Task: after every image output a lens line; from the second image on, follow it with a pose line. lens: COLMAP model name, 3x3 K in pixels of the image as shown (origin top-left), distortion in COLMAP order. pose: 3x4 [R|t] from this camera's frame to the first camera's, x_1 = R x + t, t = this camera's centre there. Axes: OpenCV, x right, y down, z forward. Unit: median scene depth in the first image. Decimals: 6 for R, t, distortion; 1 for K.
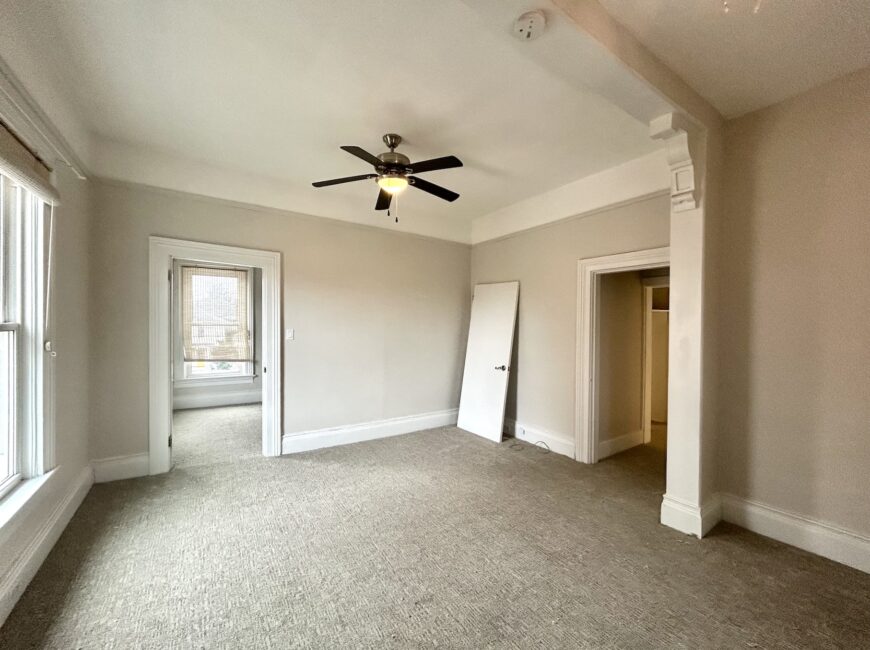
lens RADIAL K [[354.3, 0, 432.3], [0, 354.3, 323.0], [0, 0, 1]] dist [0.000780, 0.000354]
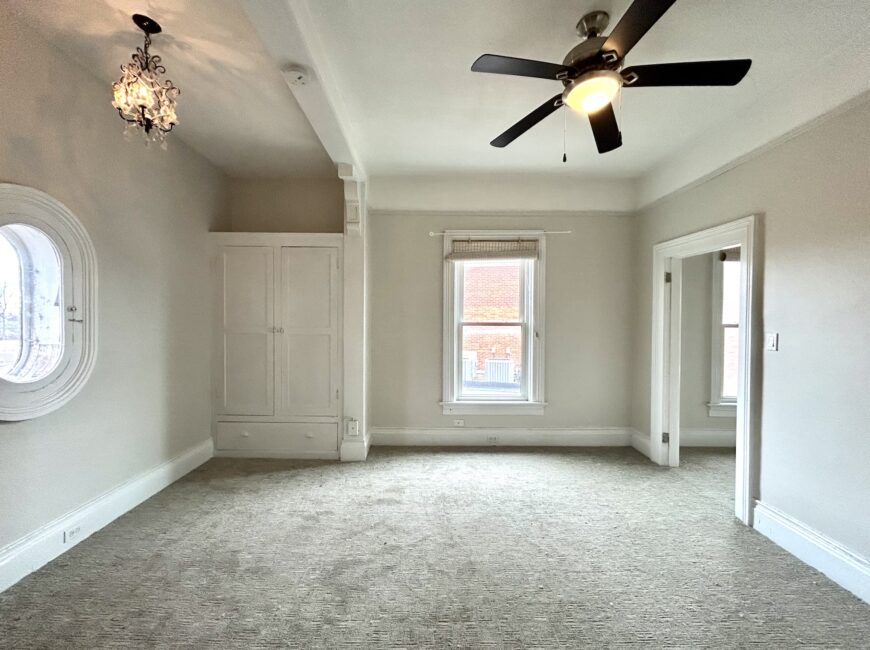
lens RADIAL K [[354.8, 0, 432.4], [0, 354.8, 326.5], [0, 0, 1]] dist [-0.000276, 0.000485]
pose [[-0.541904, -0.004036, -0.840430, 0.487309], [-0.011828, 0.999926, 0.002824, 0.012534], [0.840357, 0.011471, -0.541912, 0.960476]]
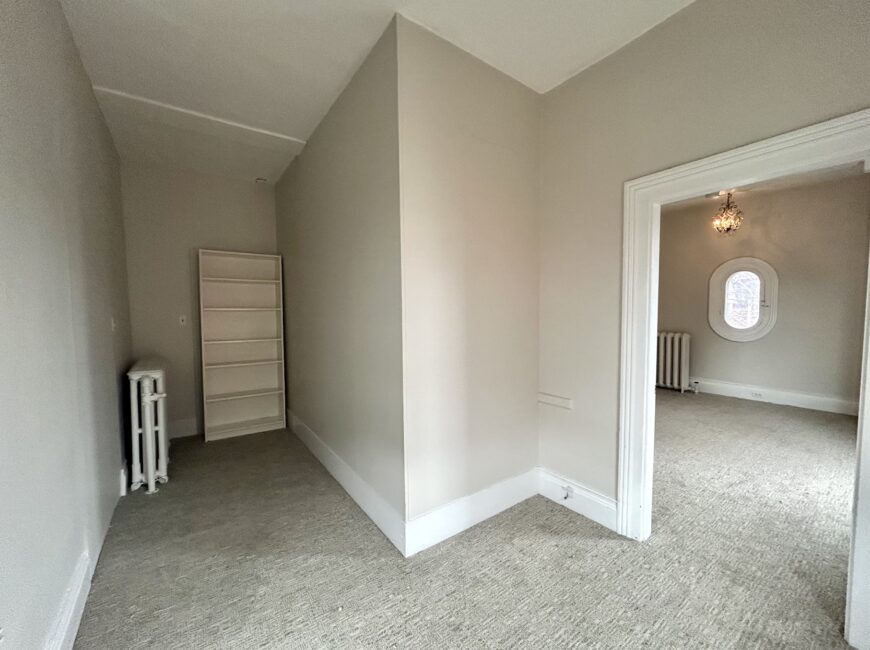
lens RADIAL K [[354.8, 0, 432.4], [0, 354.8, 326.5], [0, 0, 1]] dist [-0.000276, 0.000485]
pose [[-0.036758, -0.069759, 0.996886, -1.142870], [0.003475, 0.997546, 0.069933, -0.011662], [-0.999318, 0.006034, -0.036425, 1.528129]]
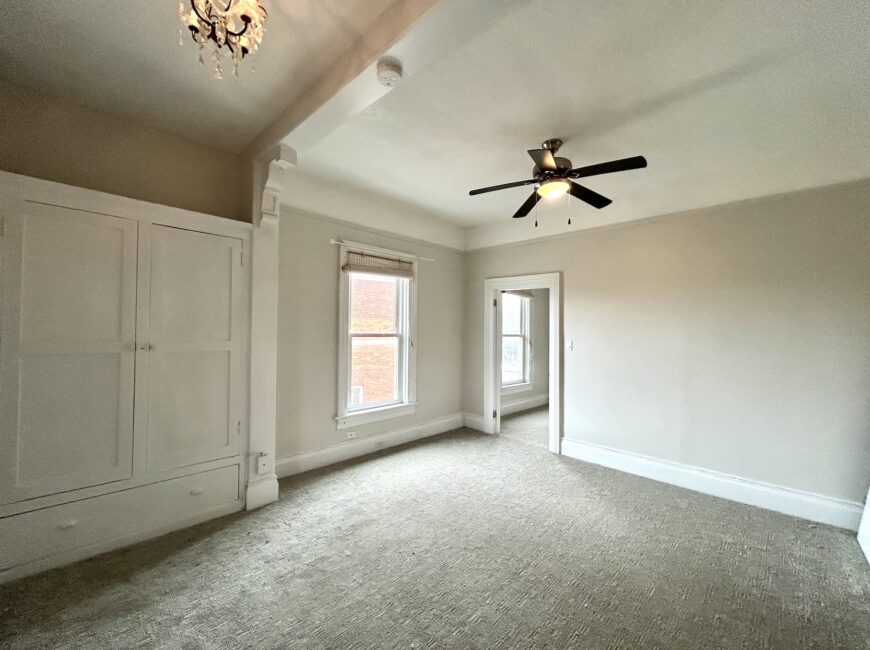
lens RADIAL K [[354.8, 0, 432.4], [0, 354.8, 326.5], [0, 0, 1]] dist [-0.000276, 0.000485]
pose [[0.204518, -0.025102, -0.978541, 0.655497], [-0.005874, 0.999622, -0.026871, 0.007115], [0.978845, 0.011243, 0.204293, 0.424571]]
